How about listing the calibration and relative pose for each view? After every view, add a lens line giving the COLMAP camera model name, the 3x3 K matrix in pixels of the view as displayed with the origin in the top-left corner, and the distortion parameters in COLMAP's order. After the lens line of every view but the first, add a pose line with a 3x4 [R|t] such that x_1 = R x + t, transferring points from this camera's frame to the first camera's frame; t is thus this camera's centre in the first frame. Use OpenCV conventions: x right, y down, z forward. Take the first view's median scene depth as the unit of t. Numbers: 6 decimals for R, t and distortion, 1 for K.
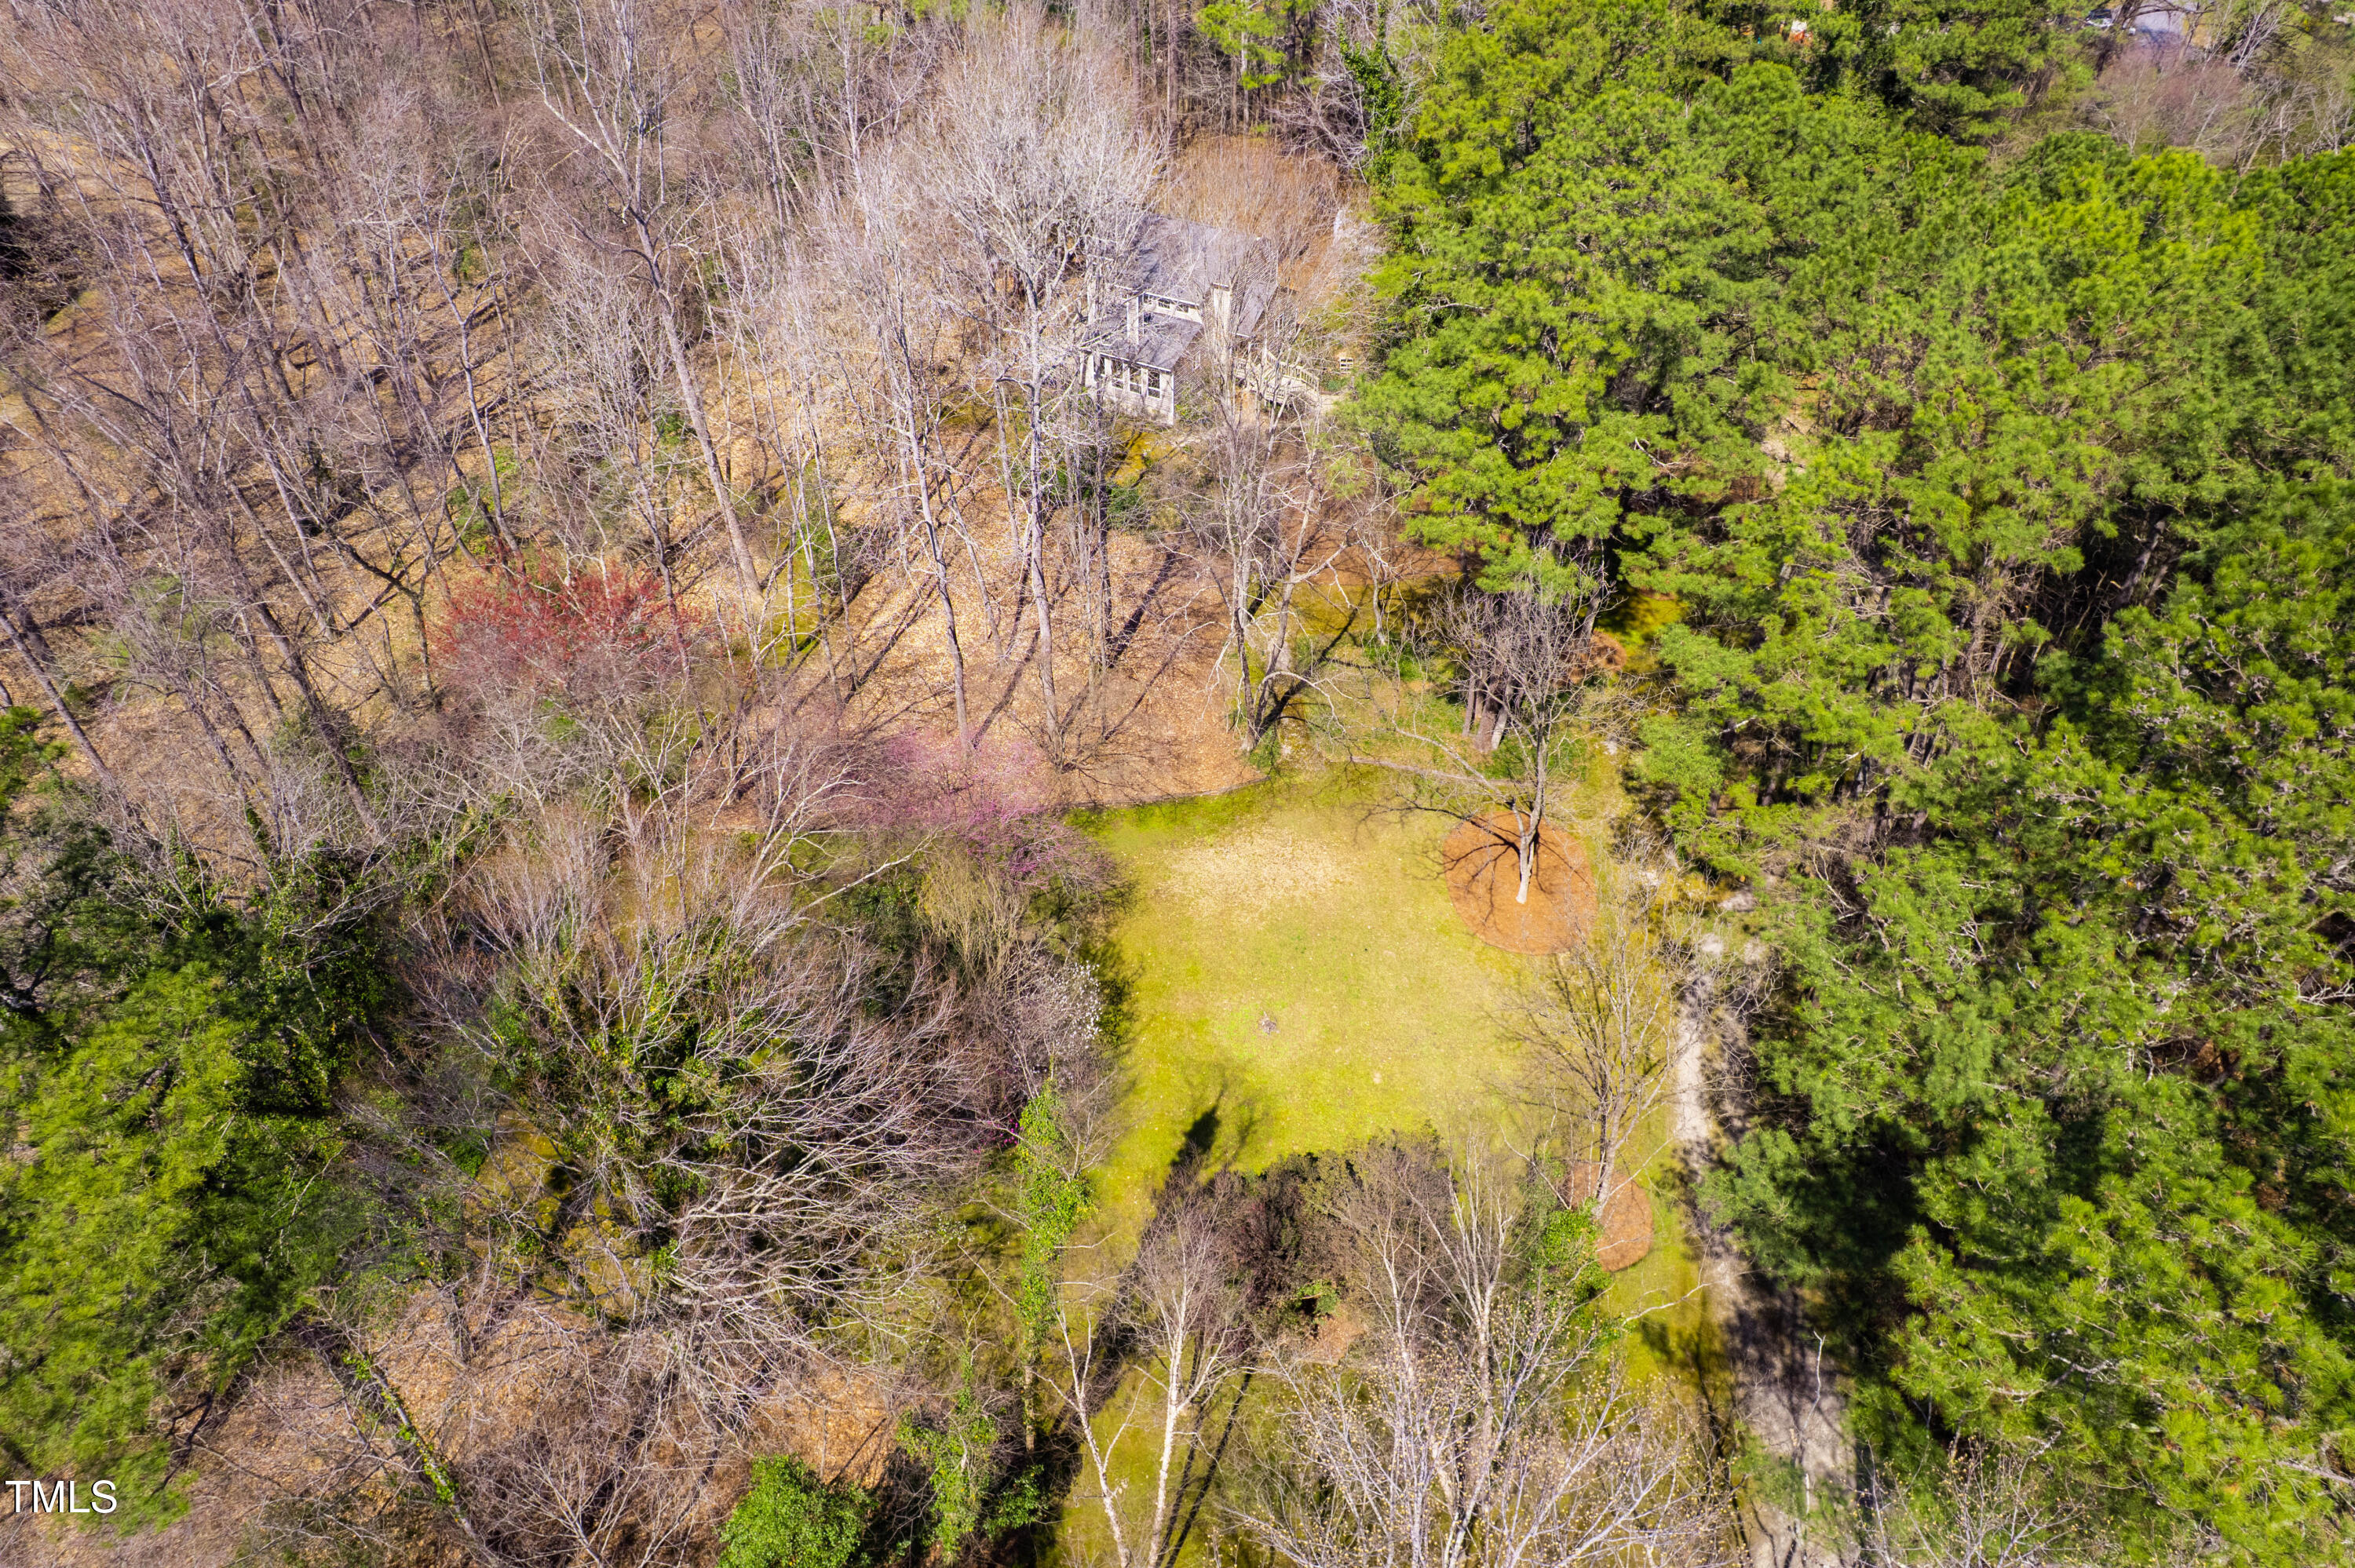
lens RADIAL K [[1489.7, 0, 1178.1], [0, 1489.7, 784.1], [0, 0, 1]] dist [-0.040161, 0.016278]
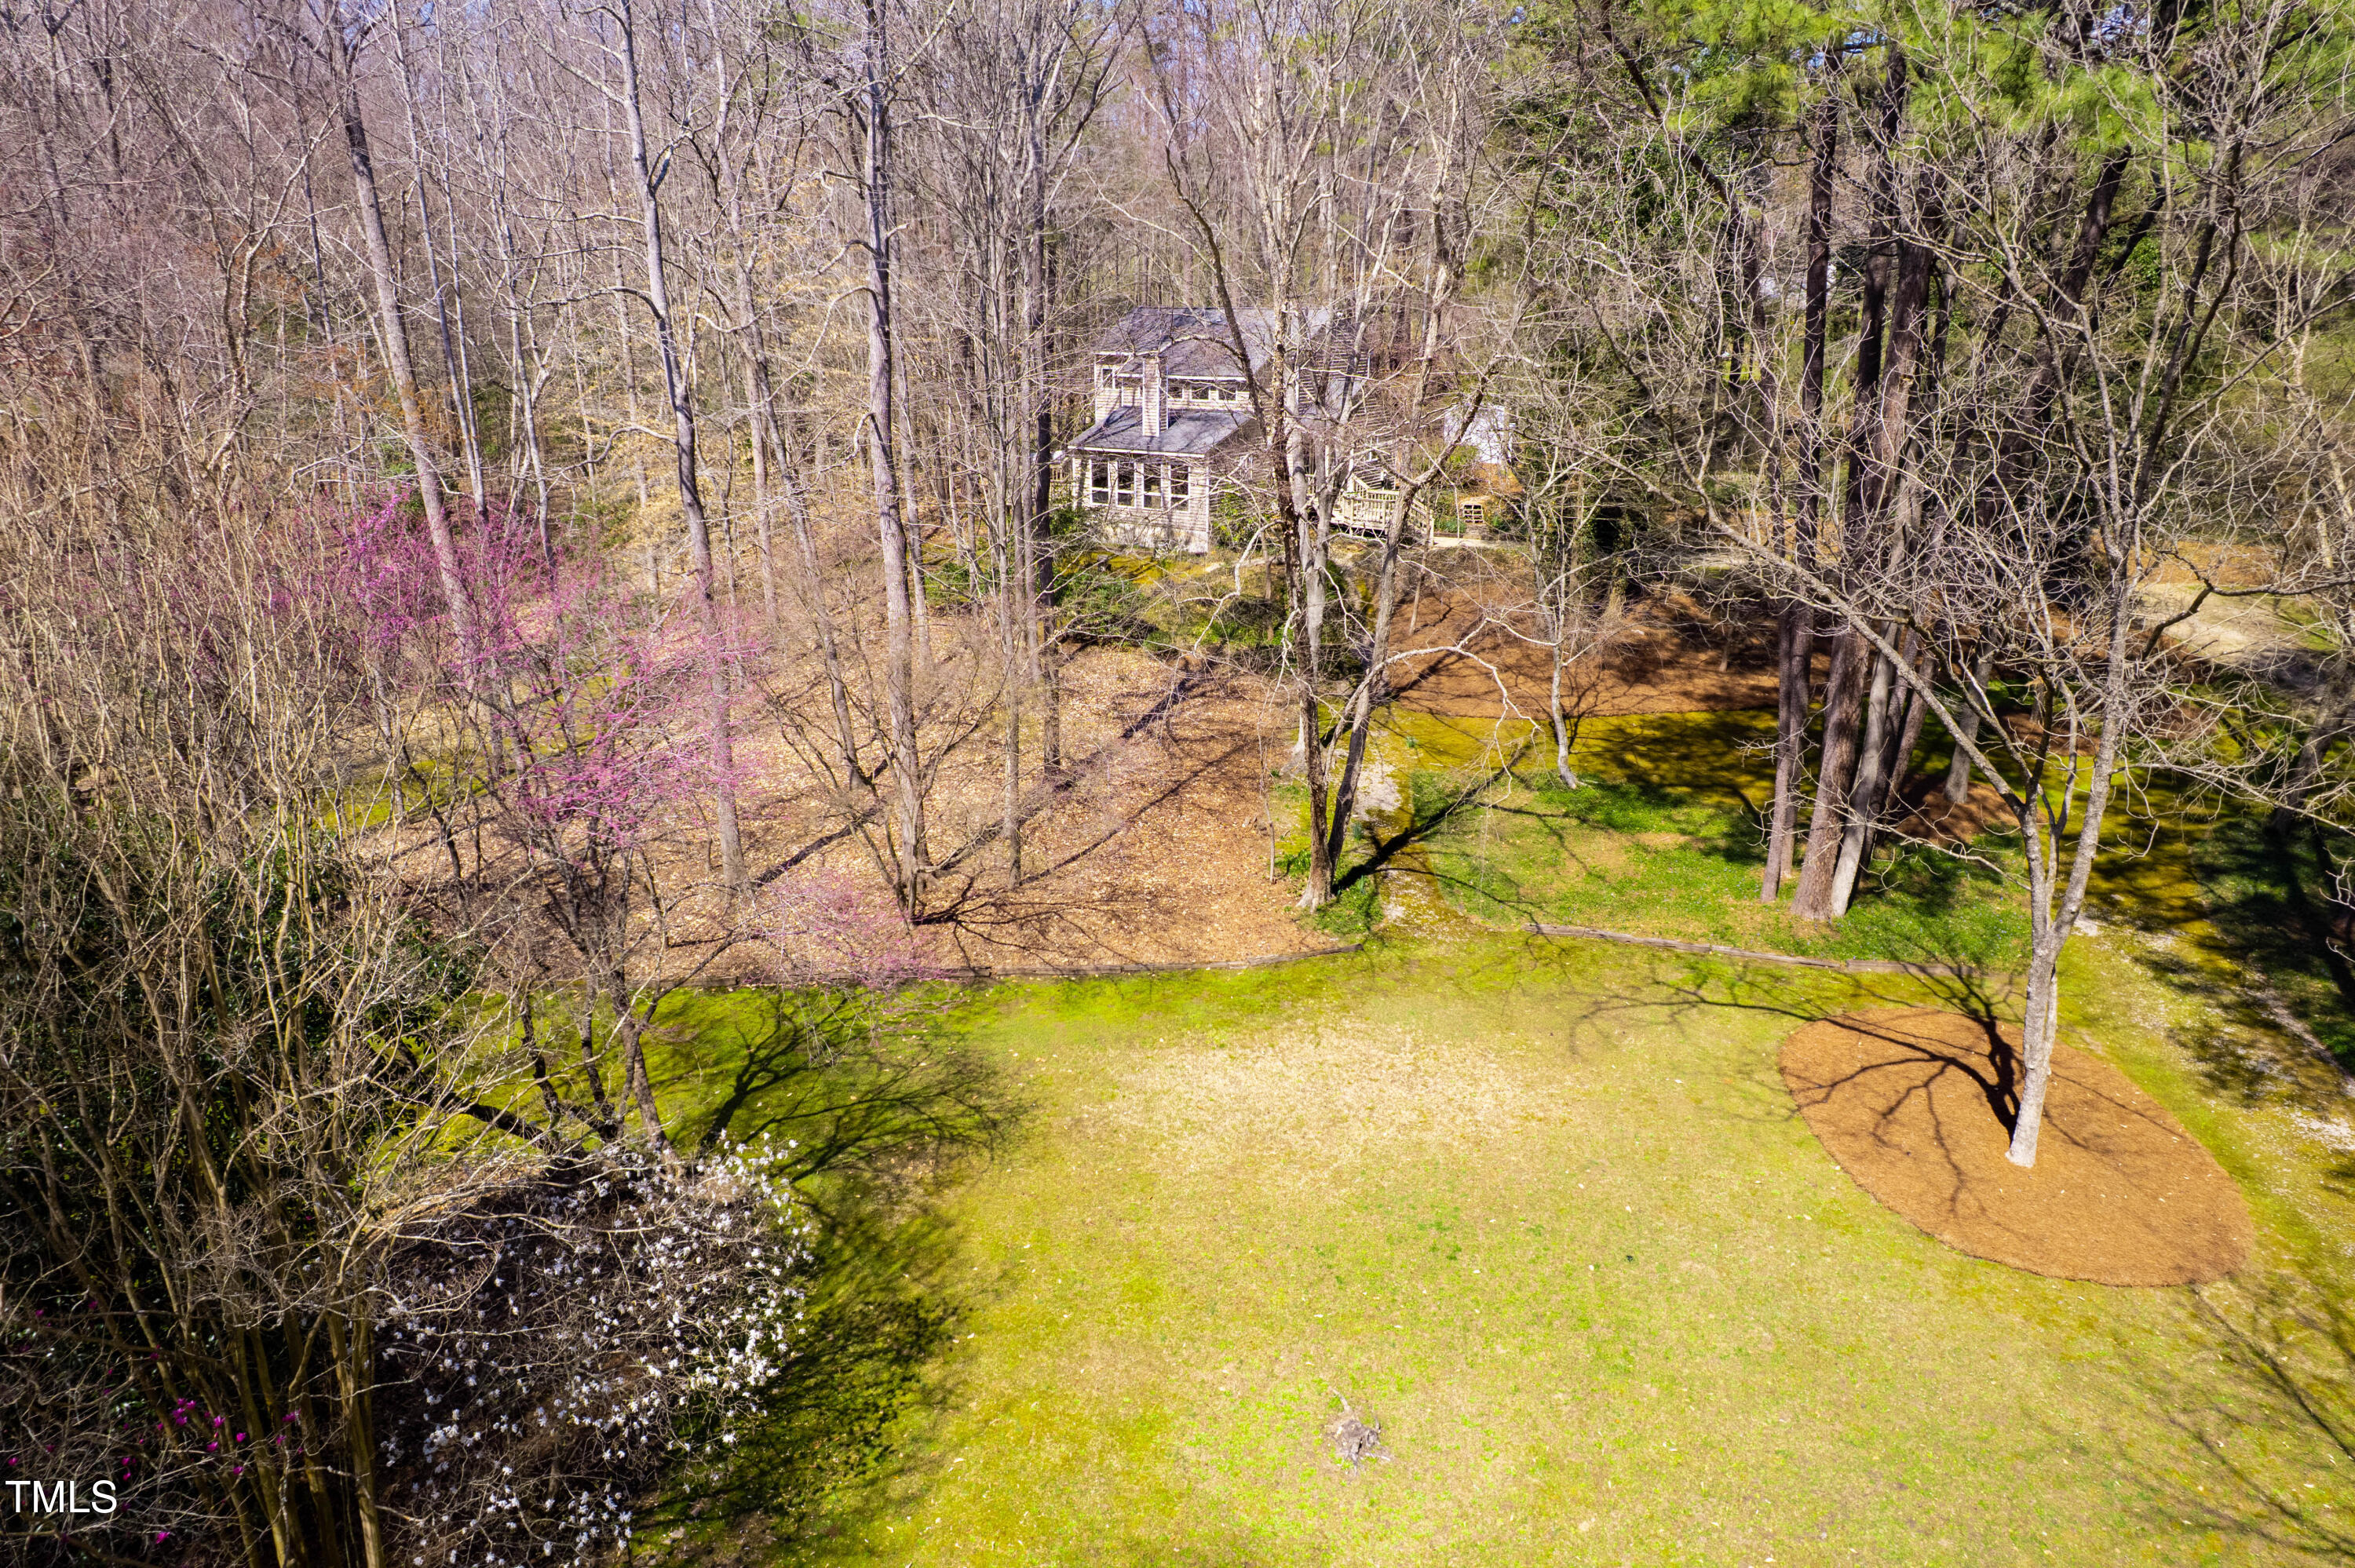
lens RADIAL K [[1489.7, 0, 1171.3], [0, 1489.7, 785.2], [0, 0, 1]] dist [-0.040161, 0.016278]
pose [[0.996748, 0.013397, -0.079458, 0.039838], [-0.047721, 0.892700, -0.448118, 0.161606], [0.064929, 0.450452, 0.890436, 0.578795]]
